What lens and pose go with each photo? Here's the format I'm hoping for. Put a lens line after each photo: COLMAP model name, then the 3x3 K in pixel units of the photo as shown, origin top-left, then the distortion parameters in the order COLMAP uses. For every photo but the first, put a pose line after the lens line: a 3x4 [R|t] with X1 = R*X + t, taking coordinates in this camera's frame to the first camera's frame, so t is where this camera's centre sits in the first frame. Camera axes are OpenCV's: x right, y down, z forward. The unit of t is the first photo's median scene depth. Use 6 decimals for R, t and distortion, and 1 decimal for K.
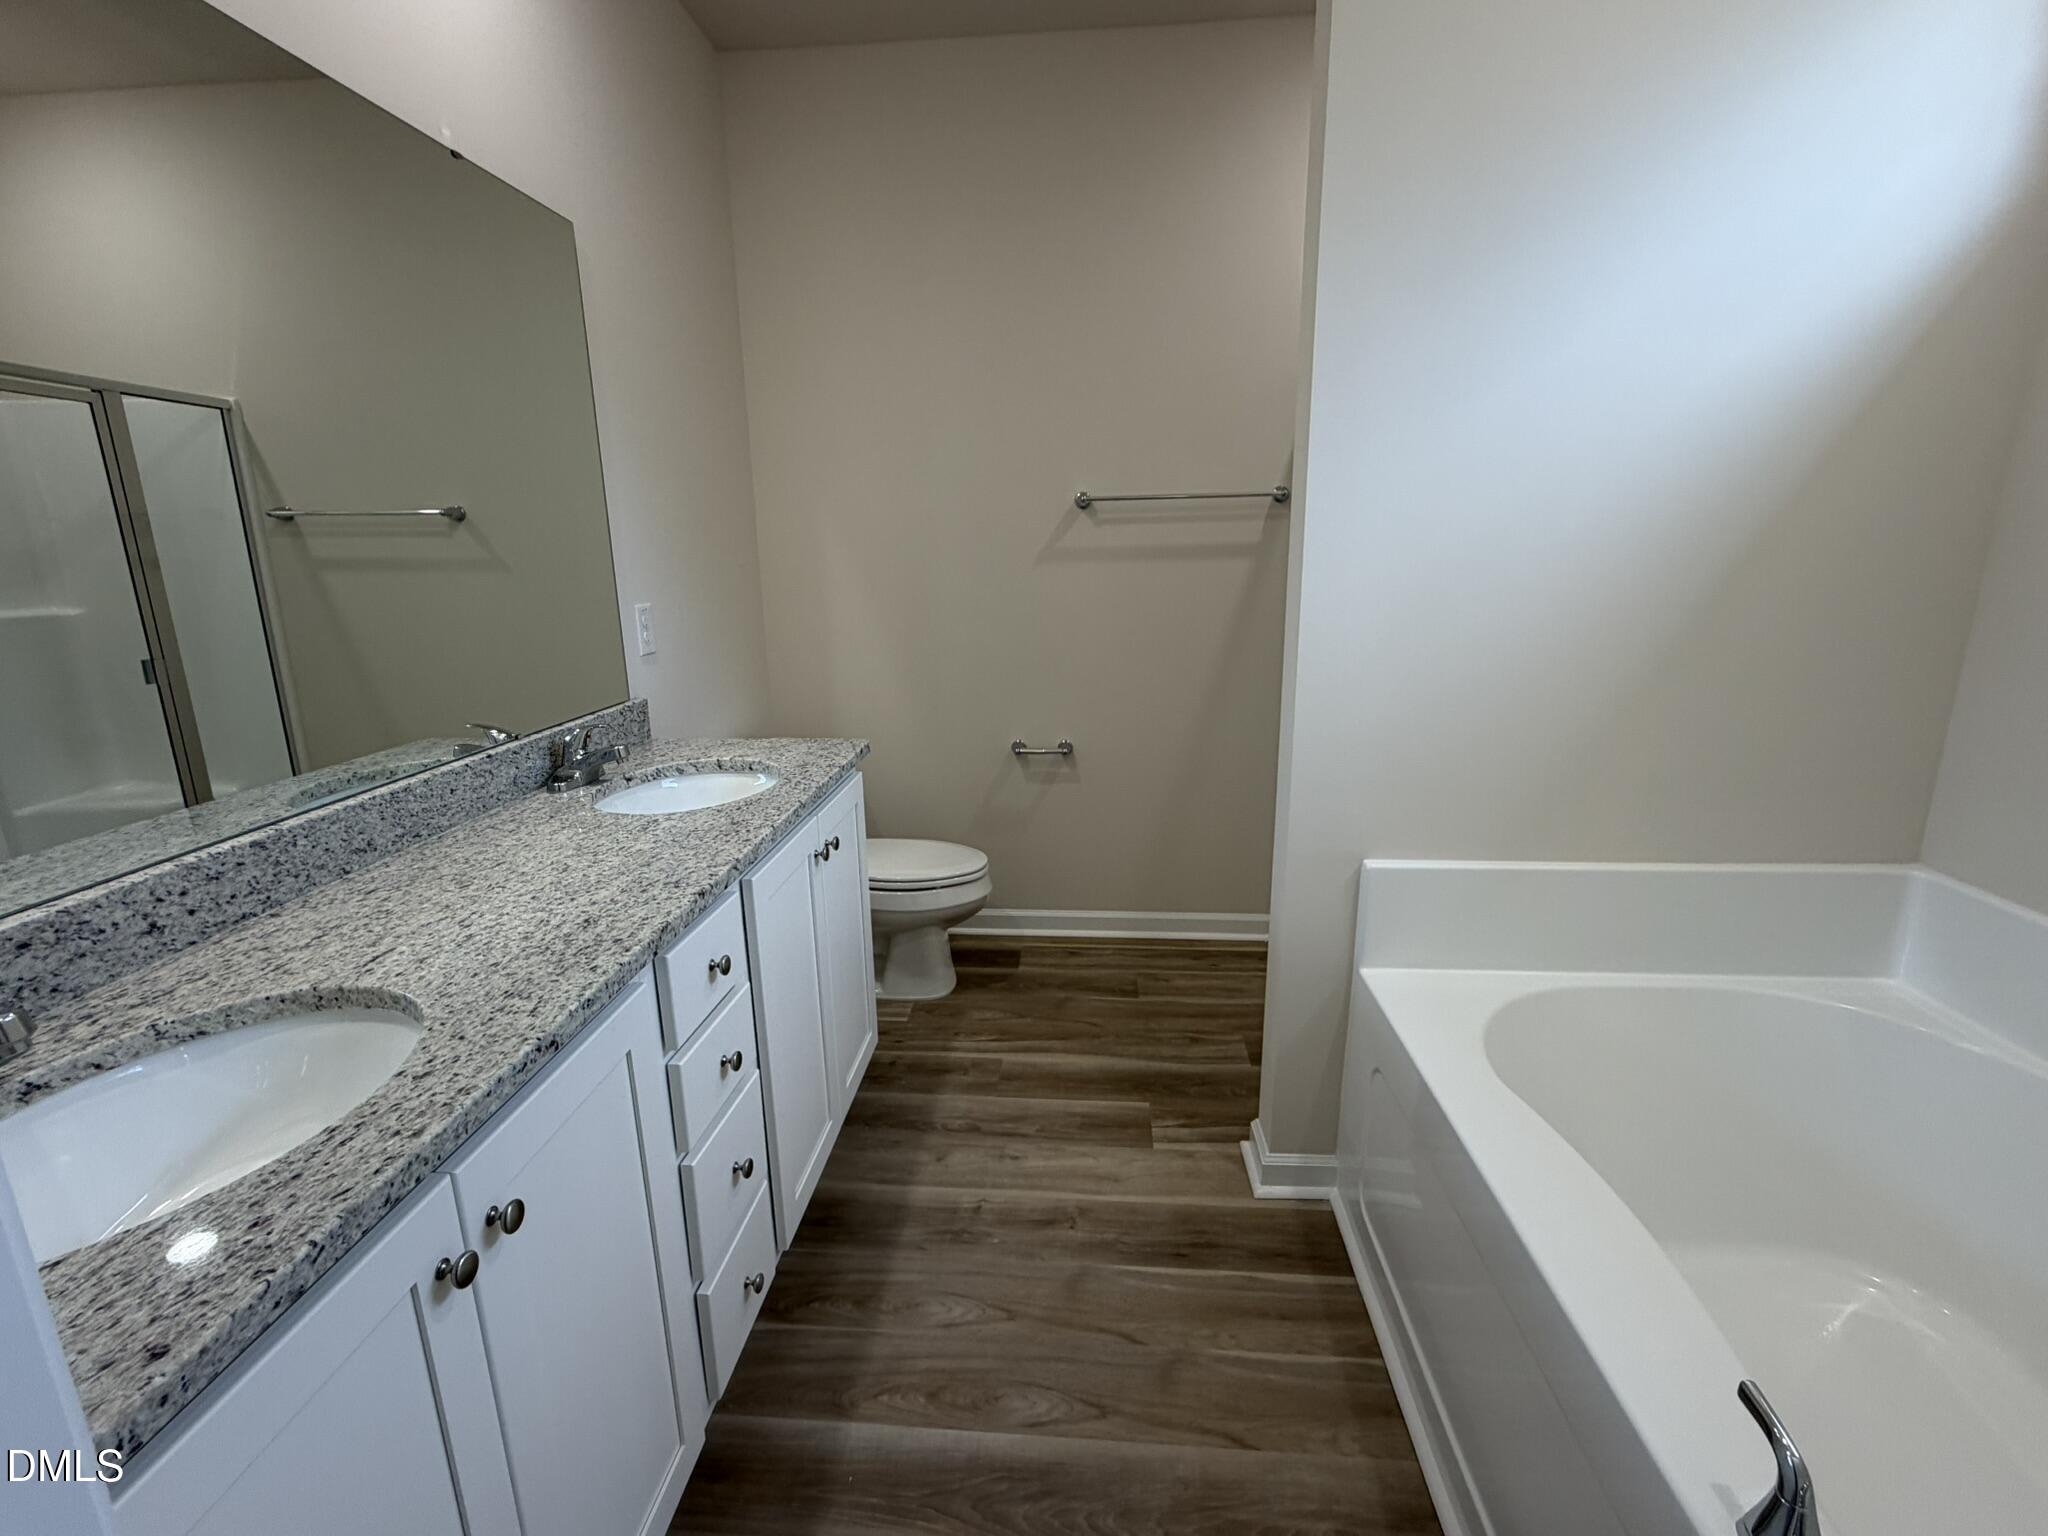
lens RADIAL K [[903.1, 0, 1031.8], [0, 903.1, 758.1], [0, 0, 1]] dist [0.003280, 0.000907]
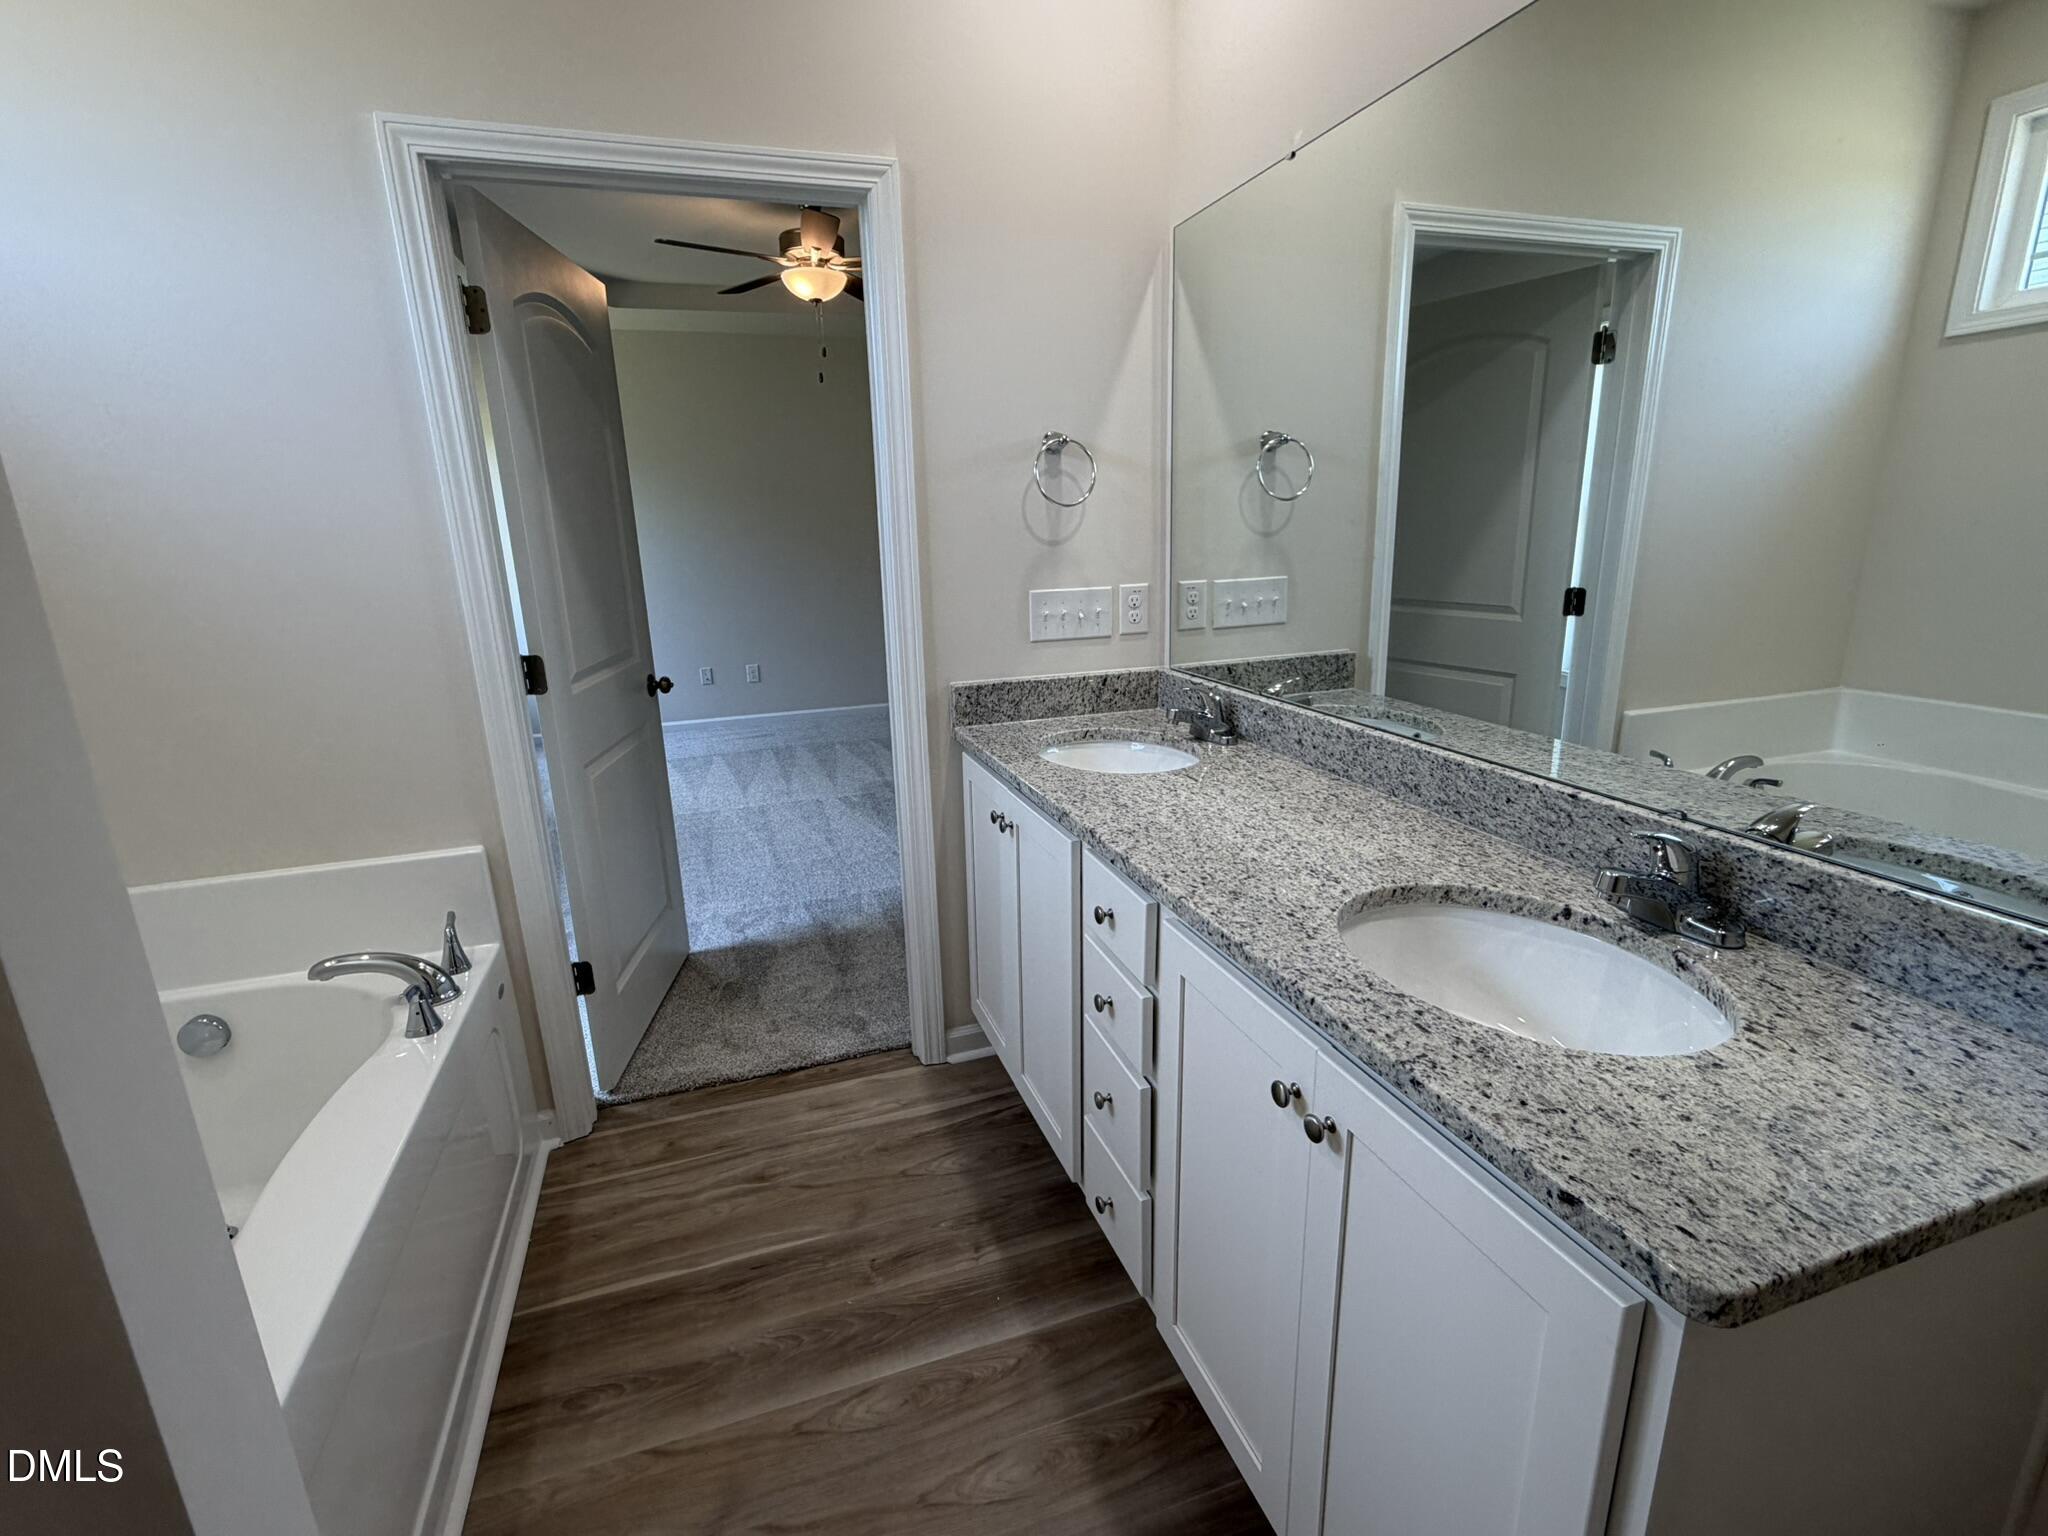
lens RADIAL K [[946.5, 0, 1035.9], [0, 946.5, 779.6], [0, 0, 1]] dist [-0.018475, 0.000319]
pose [[-0.919115, 0.141524, -0.367694, 0.124096], [-0.052927, 0.880447, 0.471181, -0.428681], [0.390419, 0.452531, -0.801741, 1.710583]]
